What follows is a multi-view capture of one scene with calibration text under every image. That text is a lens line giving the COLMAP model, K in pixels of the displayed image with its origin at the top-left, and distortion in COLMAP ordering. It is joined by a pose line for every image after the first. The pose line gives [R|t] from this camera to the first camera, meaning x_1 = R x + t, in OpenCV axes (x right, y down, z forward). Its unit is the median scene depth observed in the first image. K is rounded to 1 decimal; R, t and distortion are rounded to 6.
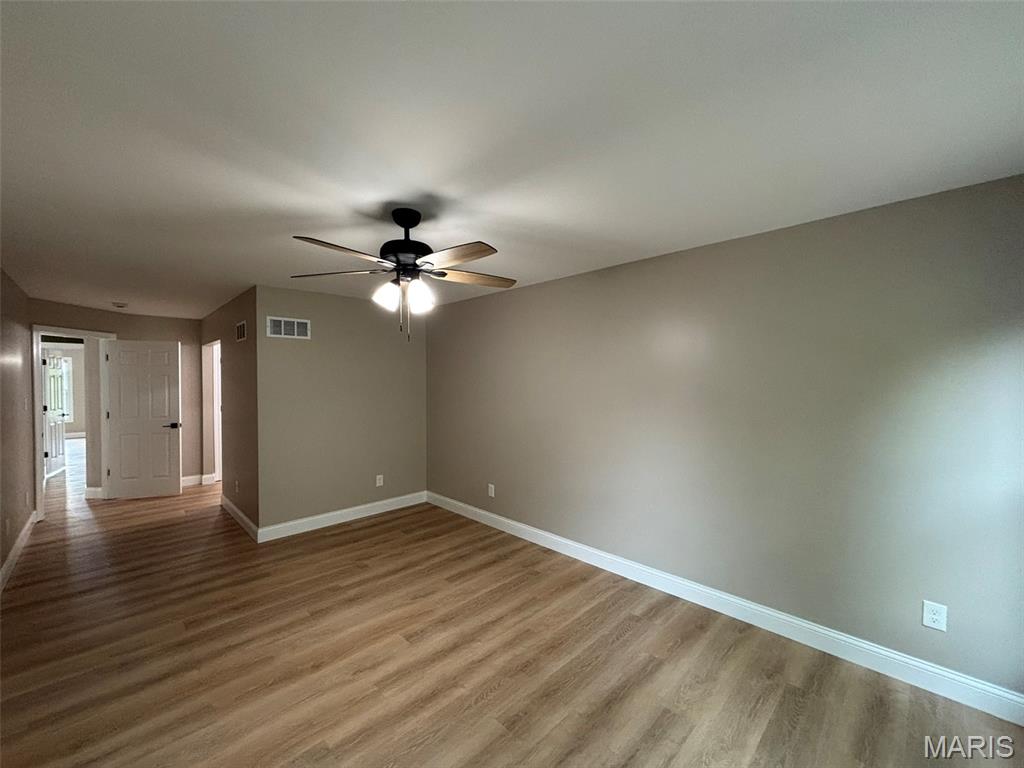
lens RADIAL K [[414.8, 0, 513.6], [0, 414.8, 385.6], [0, 0, 1]] dist [-0.002015, 0.003929]
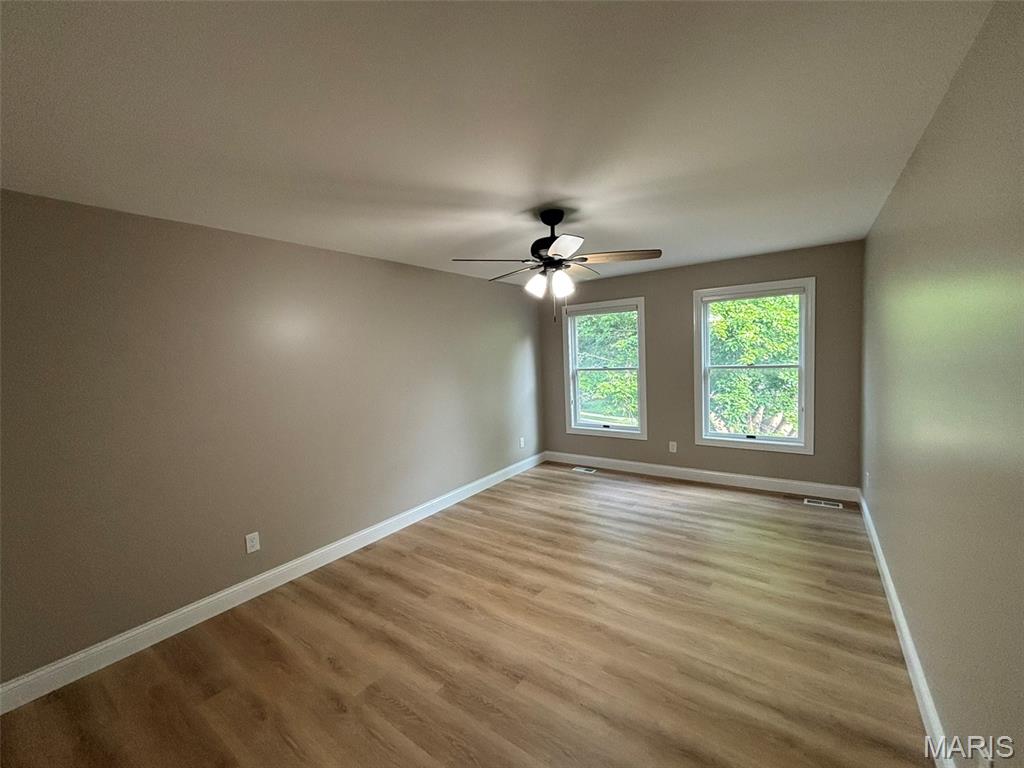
lens RADIAL K [[414.8, 0, 513.6], [0, 414.8, 385.6], [0, 0, 1]] dist [-0.002015, 0.003929]
pose [[-0.160861, -0.072132, 0.984338, -1.106019], [0.070691, 0.993922, 0.084387, -0.019162], [-0.984442, 0.083158, -0.154785, 1.030421]]
